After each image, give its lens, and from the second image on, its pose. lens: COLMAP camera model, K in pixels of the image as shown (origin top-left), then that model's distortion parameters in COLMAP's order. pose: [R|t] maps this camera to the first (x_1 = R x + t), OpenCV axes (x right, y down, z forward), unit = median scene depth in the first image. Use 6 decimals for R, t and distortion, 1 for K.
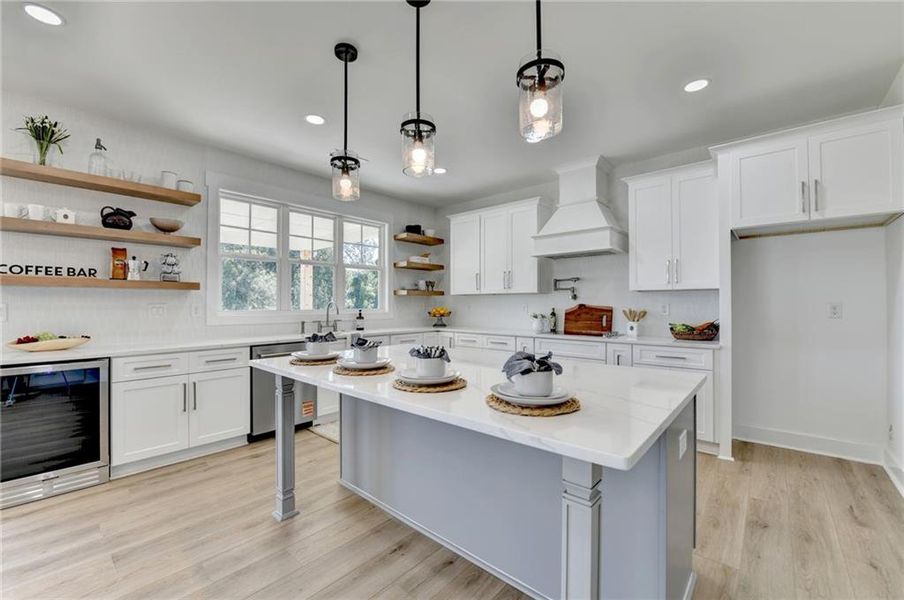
lens RADIAL K [[364.2, 0, 450.7], [0, 364.2, 300.2], [0, 0, 1]] dist [-0.013749, -0.001776]
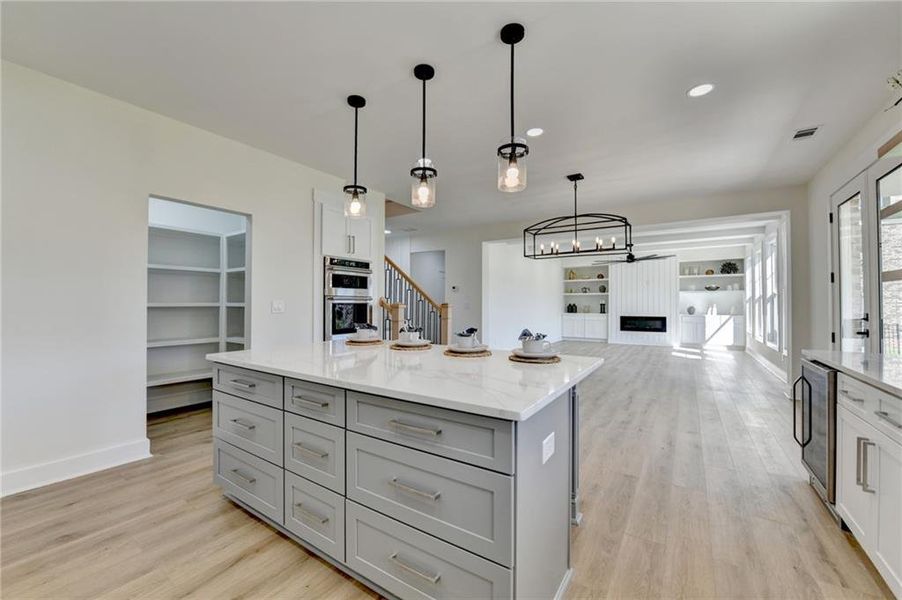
lens RADIAL K [[363.5, 0, 445.1], [0, 363.5, 299.1], [0, 0, 1]] dist [-0.014153, -0.002238]
pose [[-0.991654, -0.001332, -0.128924, 0.001515], [0.001703, 0.999724, -0.023422, 0.013954], [0.128919, -0.023446, -0.991378, 1.074162]]
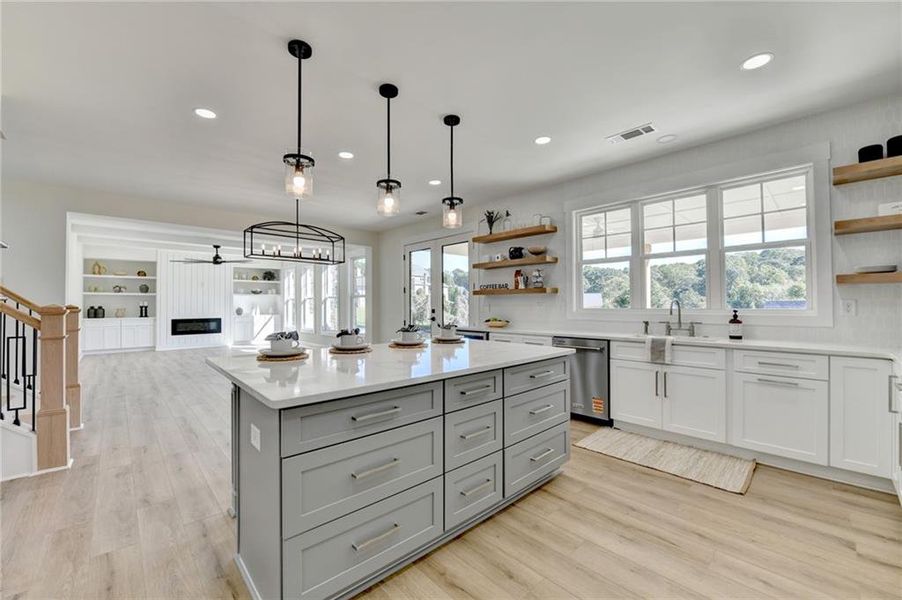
lens RADIAL K [[363.5, 0, 442.1], [0, 363.5, 300.8], [0, 0, 1]] dist [-0.014153, -0.002238]
pose [[-0.109280, -0.008149, -0.993978, 0.611581], [0.016275, 0.999818, -0.009986, 0.007698], [0.993878, -0.017268, -0.109128, 0.625536]]
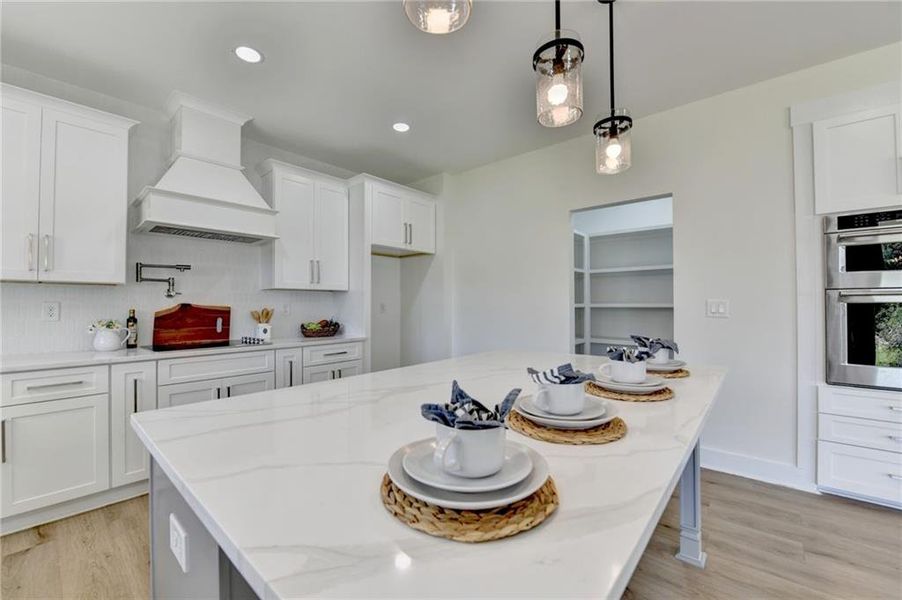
lens RADIAL K [[363.5, 0, 441.5], [0, 363.5, 299.3], [0, 0, 1]] dist [-0.014153, -0.002238]
pose [[0.008007, 0.015216, 0.999852, -0.369185], [-0.009845, 0.999837, -0.015137, 0.009586], [-0.999919, -0.009723, 0.008155, 0.560073]]
